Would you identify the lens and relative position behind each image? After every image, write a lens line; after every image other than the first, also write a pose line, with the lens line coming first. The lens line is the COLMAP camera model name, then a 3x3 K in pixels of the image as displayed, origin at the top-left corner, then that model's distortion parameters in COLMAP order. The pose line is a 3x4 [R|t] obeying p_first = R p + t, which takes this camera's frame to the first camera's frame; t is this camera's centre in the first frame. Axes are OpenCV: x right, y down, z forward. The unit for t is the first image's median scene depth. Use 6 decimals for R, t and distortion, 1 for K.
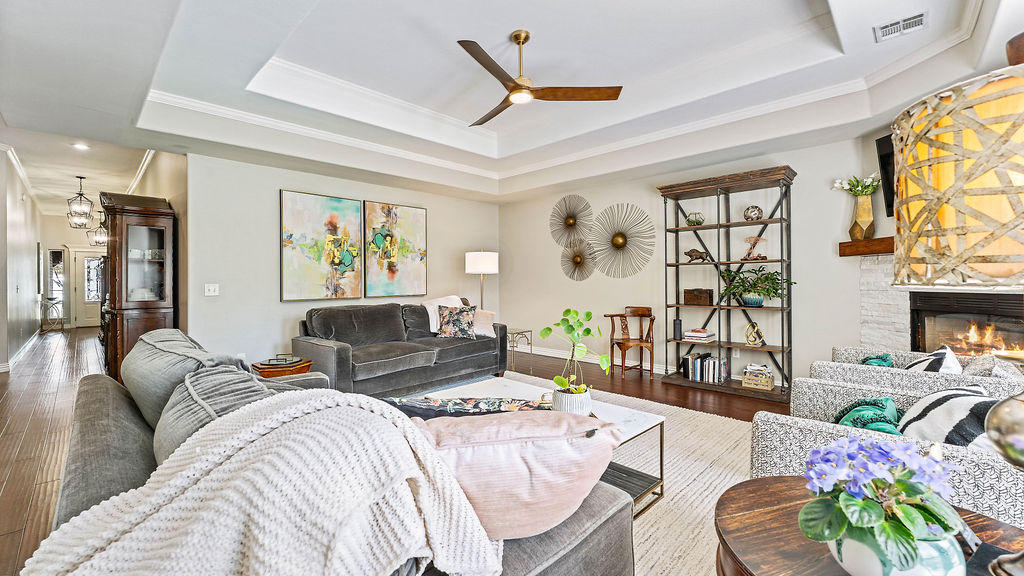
lens RADIAL K [[413.8, 0, 503.7], [0, 413.8, 280.5], [0, 0, 1]] dist [-0.001022, -0.000031]
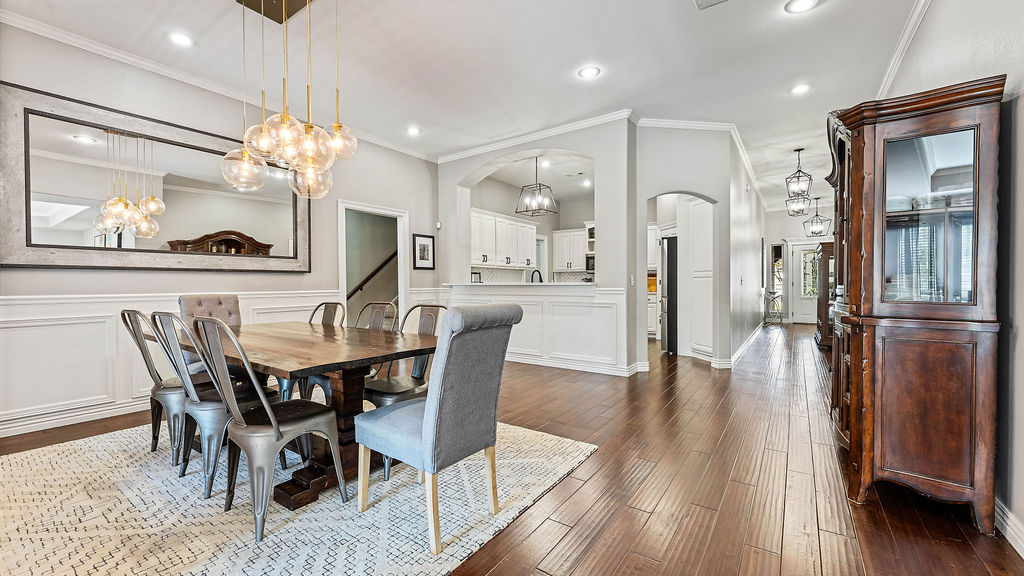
lens RADIAL K [[413.8, 0, 502.4], [0, 413.8, 282.9], [0, 0, 1]] dist [-0.001022, -0.000031]
pose [[0.154881, 0.009303, -0.987889, -0.373027], [0.001070, 0.999953, 0.009585, 0.018223], [0.987933, -0.002541, 0.154864, 0.360408]]
